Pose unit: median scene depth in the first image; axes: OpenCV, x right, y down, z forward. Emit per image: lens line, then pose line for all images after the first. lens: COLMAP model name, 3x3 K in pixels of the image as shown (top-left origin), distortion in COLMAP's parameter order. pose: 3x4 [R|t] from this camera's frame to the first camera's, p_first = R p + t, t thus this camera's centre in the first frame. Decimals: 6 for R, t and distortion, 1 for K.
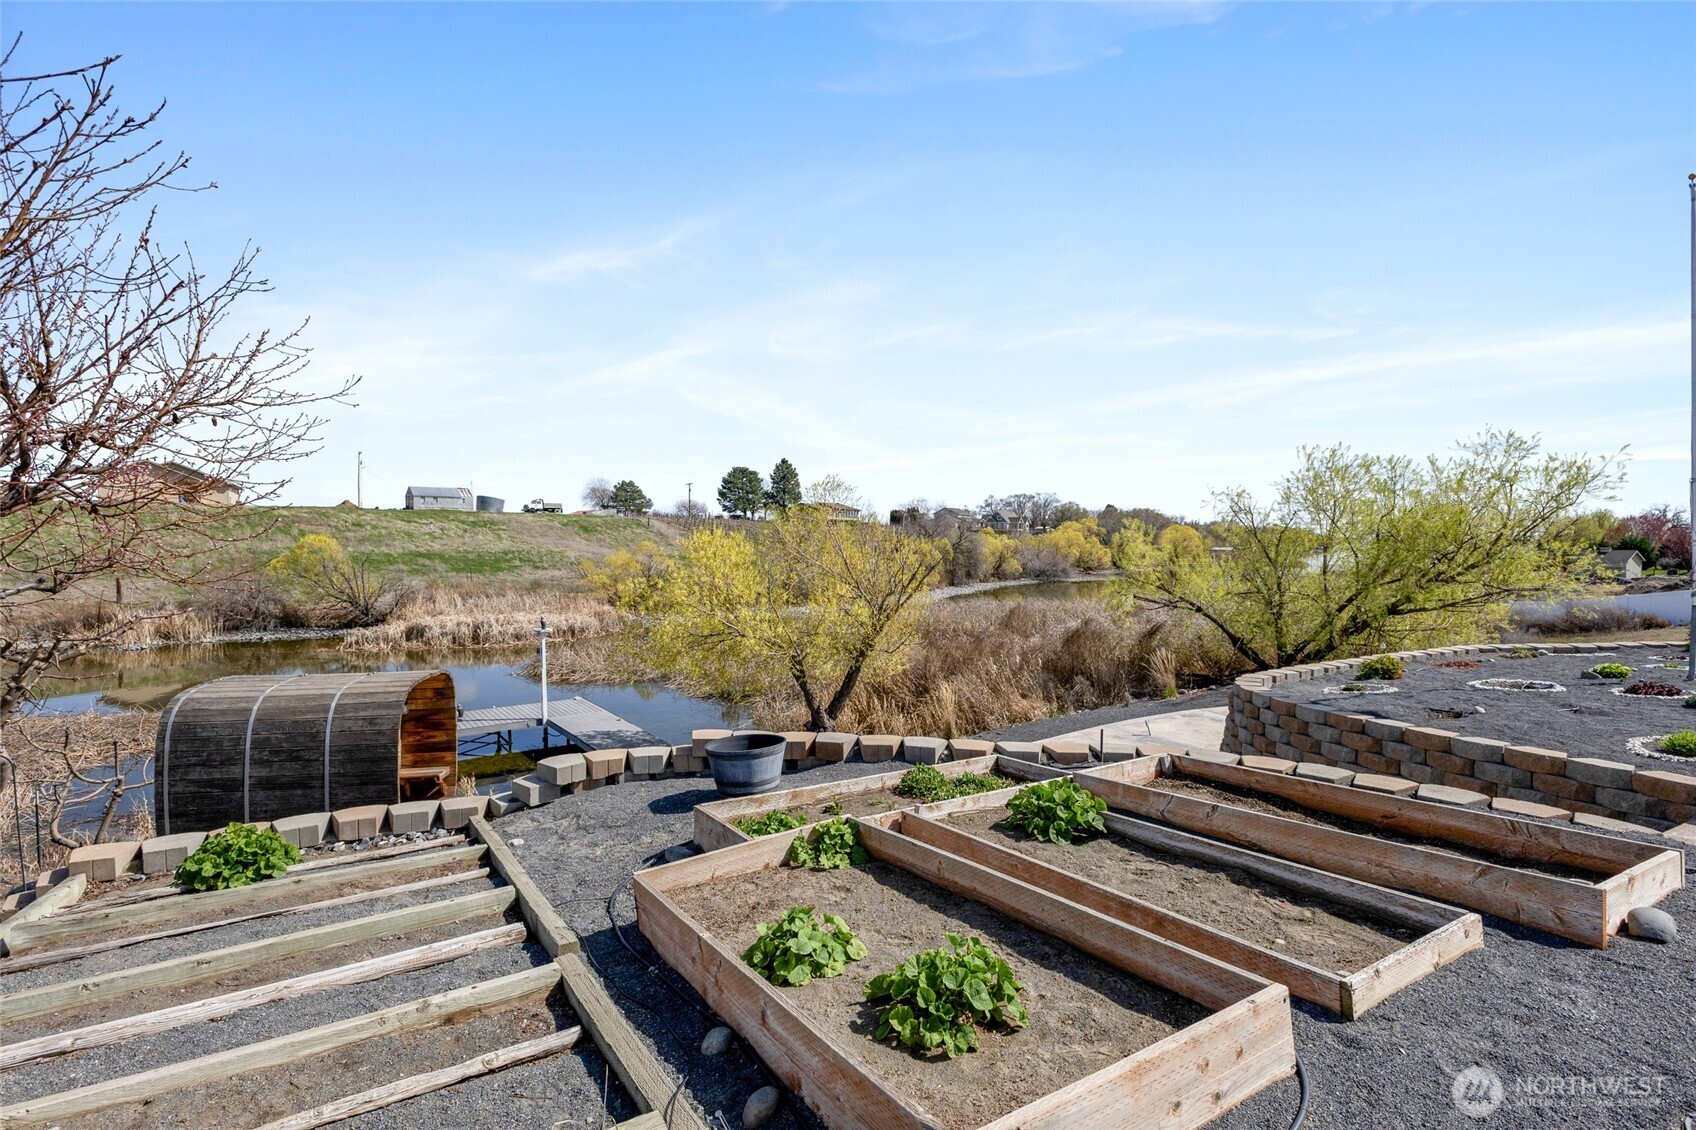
lens RADIAL K [[815.2, 0, 848.0], [0, 815.2, 565.0], [0, 0, 1]] dist [0.000511, -0.001477]
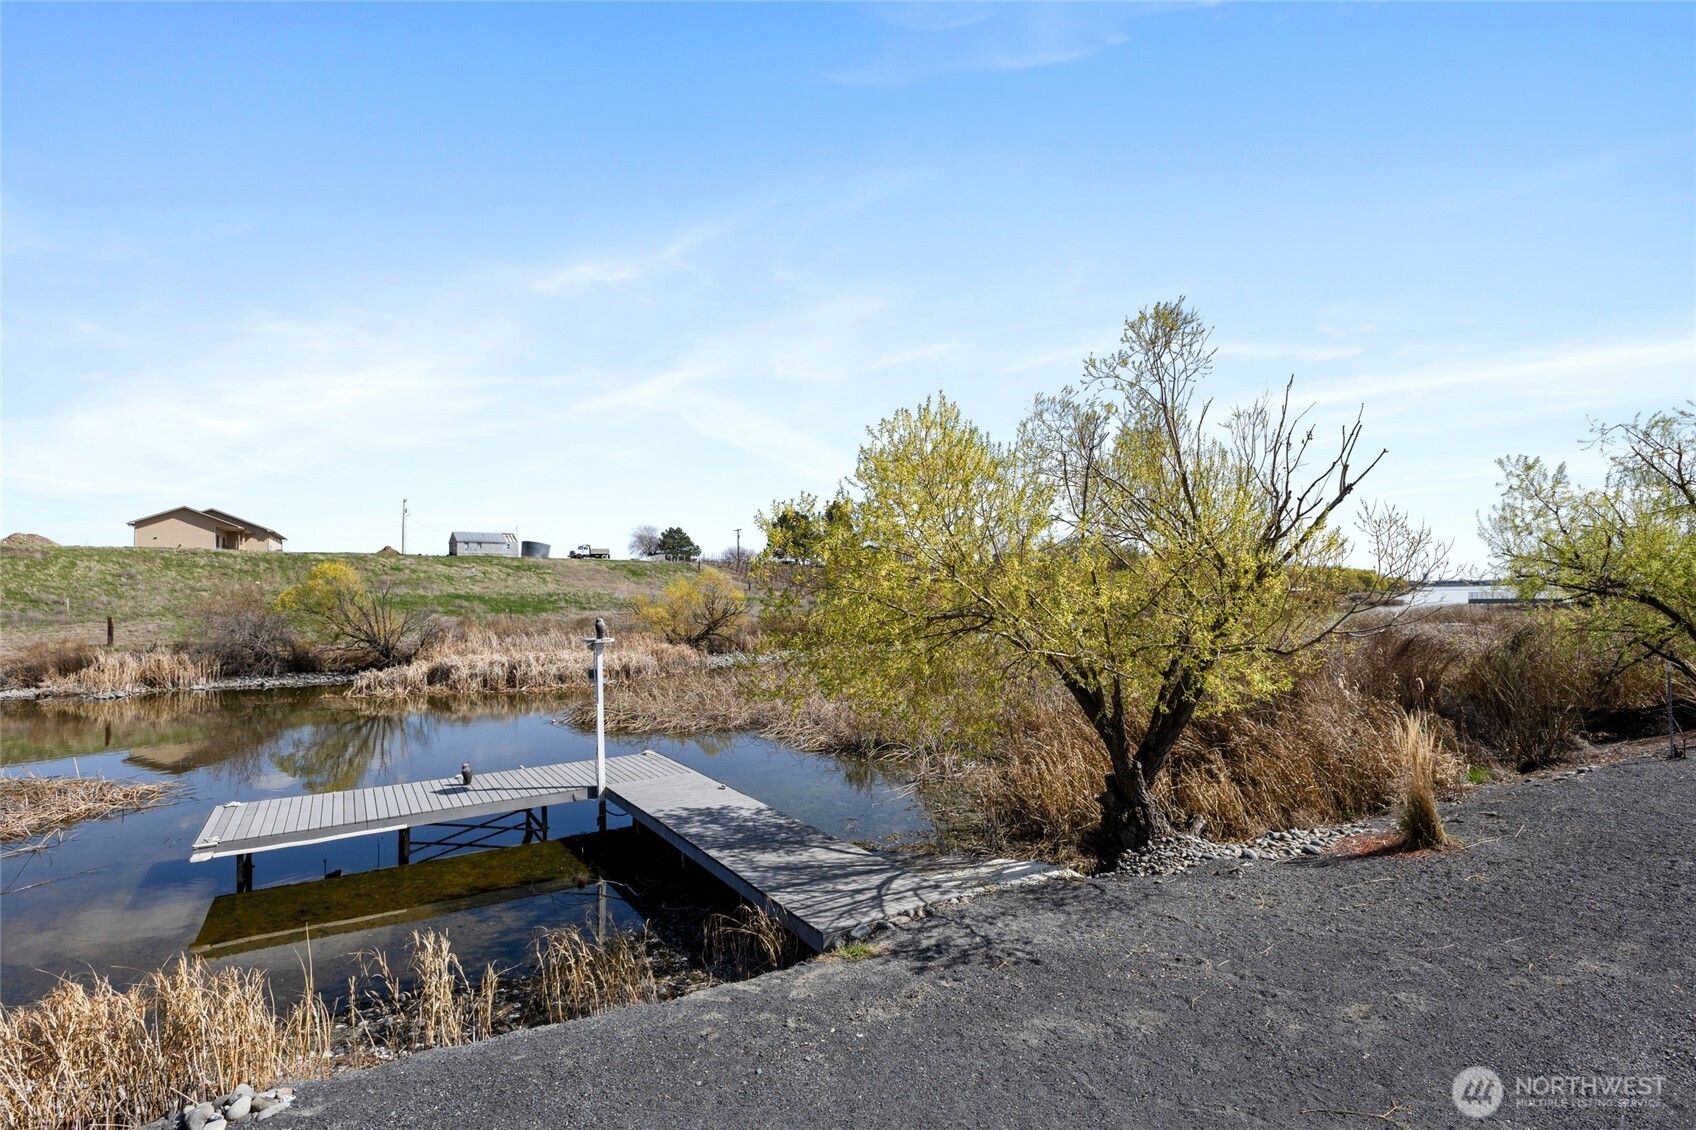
lens RADIAL K [[815.2, 0, 848.0], [0, 815.2, 565.0], [0, 0, 1]] dist [0.000511, -0.001477]
pose [[0.998625, -0.018168, -0.049171, -0.064167], [0.014924, 0.997737, -0.065565, 0.027291], [0.050251, 0.064741, 0.996636, 0.162112]]
